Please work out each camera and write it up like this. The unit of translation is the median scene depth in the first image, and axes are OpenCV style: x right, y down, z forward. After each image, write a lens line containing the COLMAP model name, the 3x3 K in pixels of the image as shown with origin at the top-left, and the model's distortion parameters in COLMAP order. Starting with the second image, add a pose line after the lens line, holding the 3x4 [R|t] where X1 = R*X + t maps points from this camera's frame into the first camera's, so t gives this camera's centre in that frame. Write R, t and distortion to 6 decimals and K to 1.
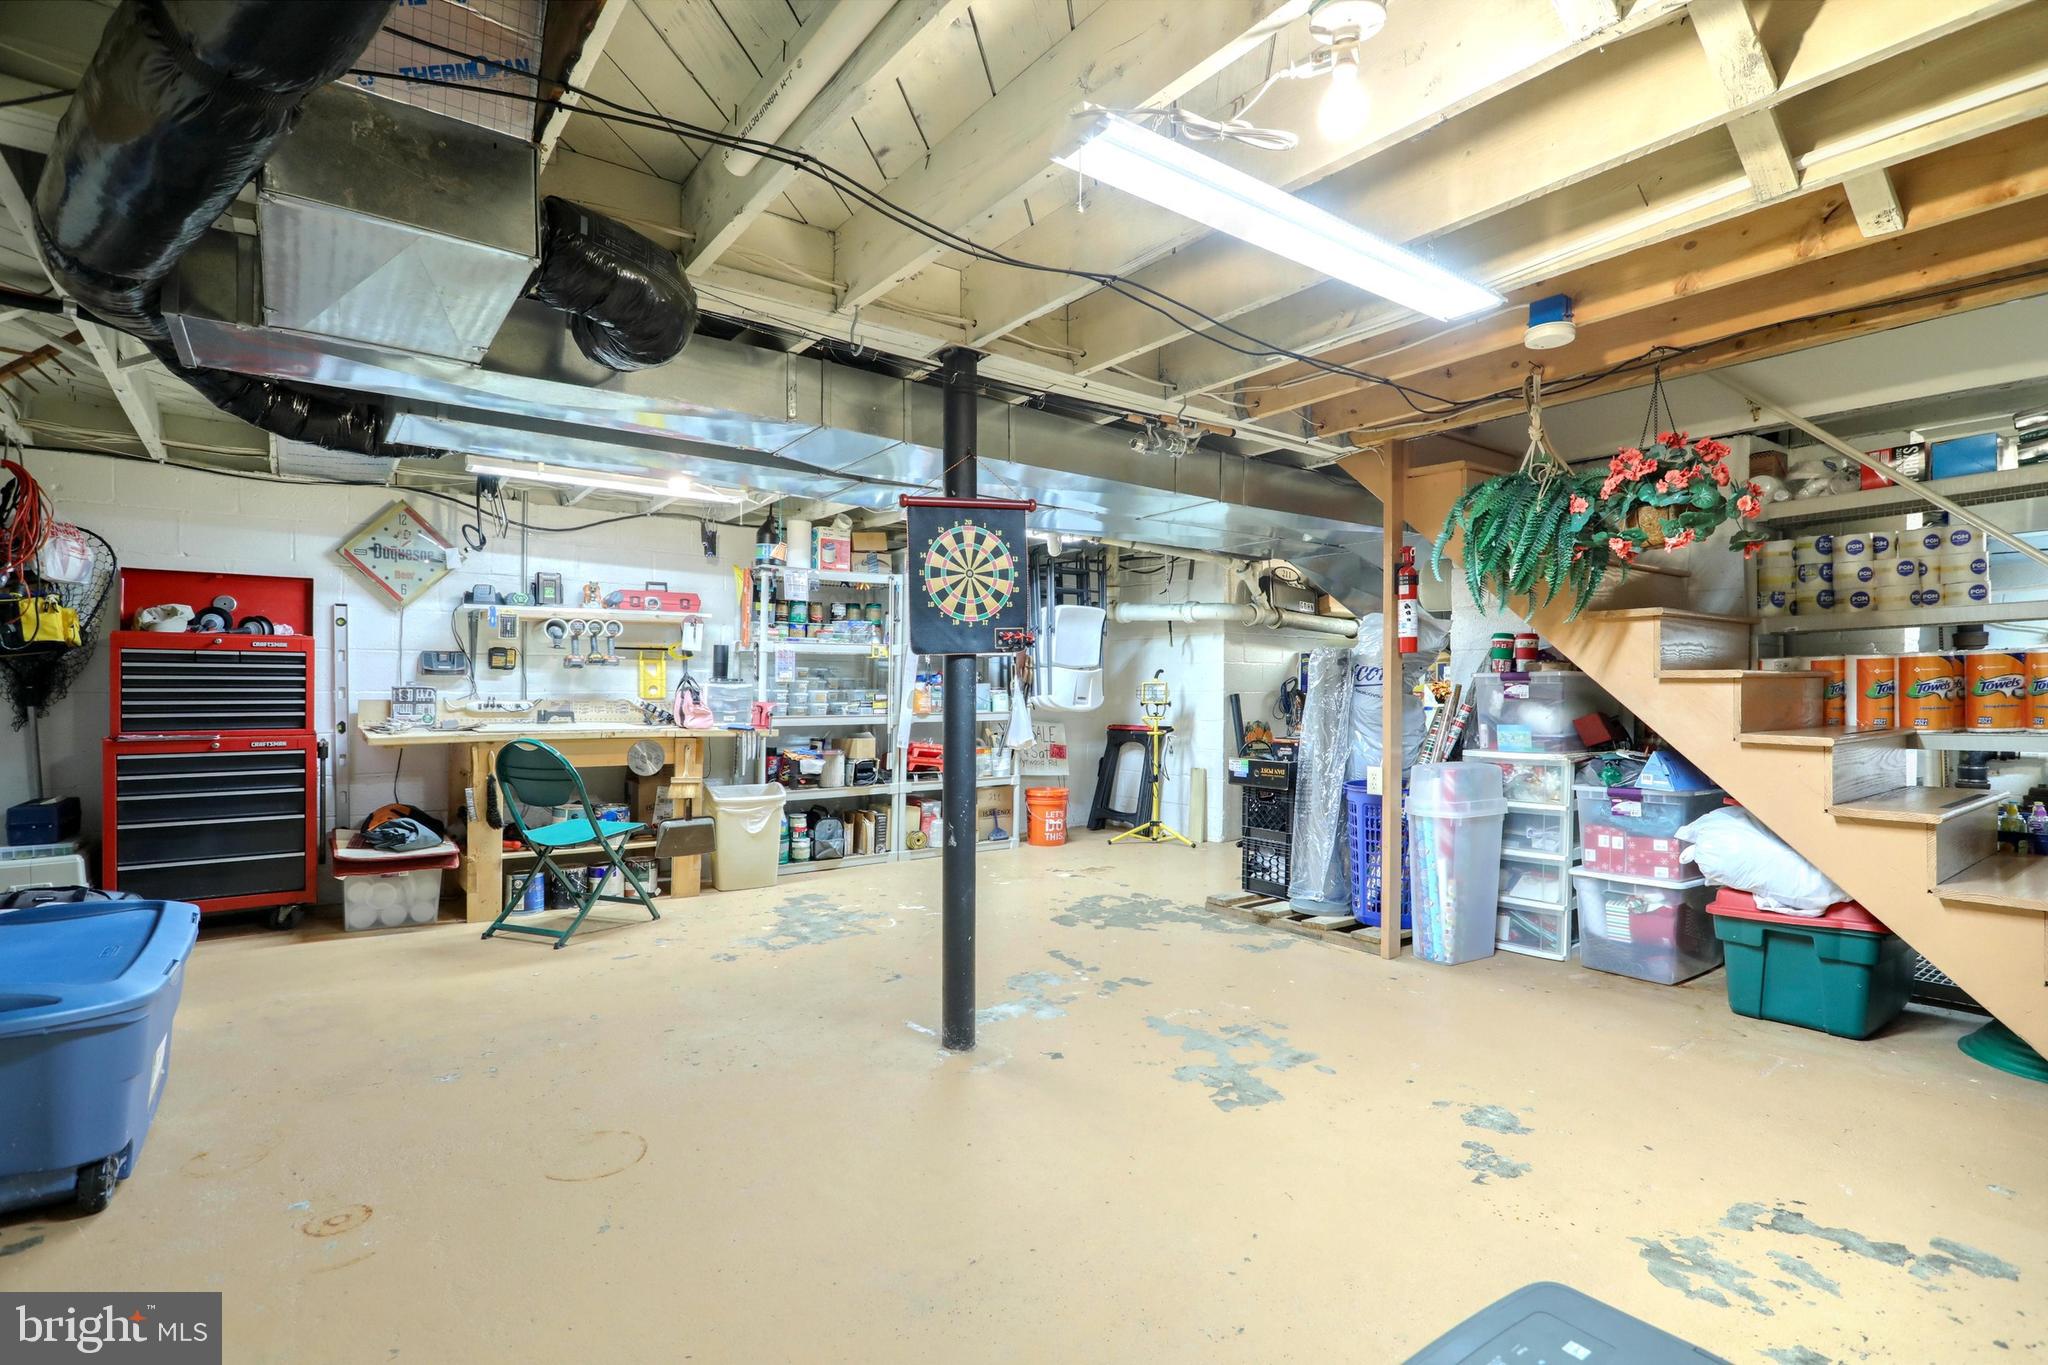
lens RADIAL K [[968.2, 0, 1032.0], [0, 968.2, 701.6], [0, 0, 1]] dist [-0.002706, -0.000667]
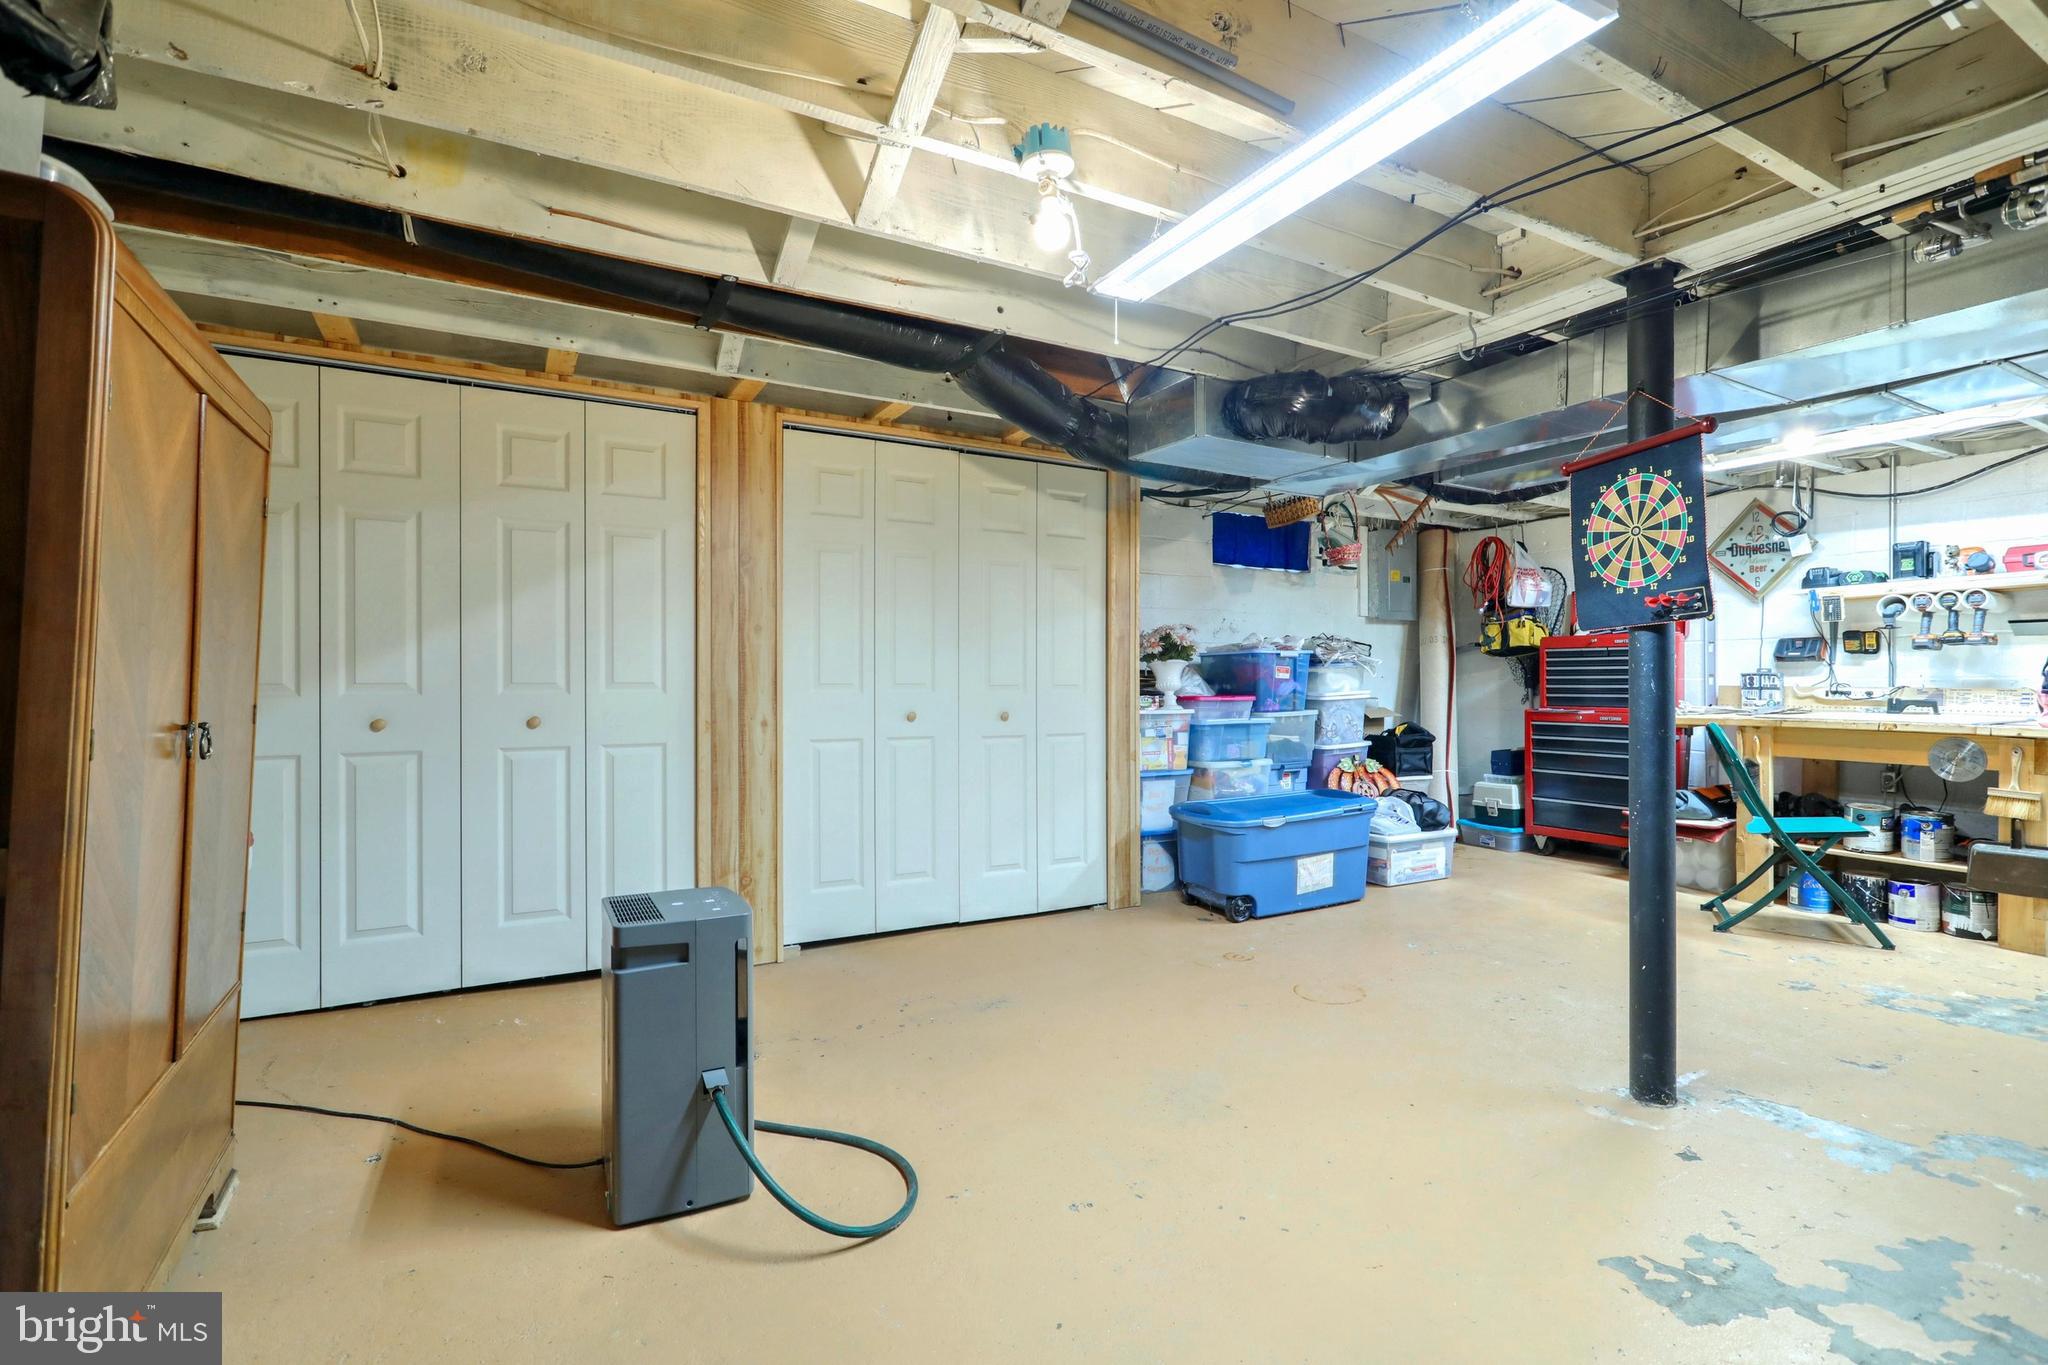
lens RADIAL K [[968.2, 0, 1036.0], [0, 968.2, 671.0], [0, 0, 1]] dist [-0.002706, -0.000667]
pose [[-0.141970, -0.012684, -0.989790, 0.753681], [-0.012429, 0.999862, -0.011030, 0.004956], [0.989793, 0.010736, -0.142108, 0.540621]]
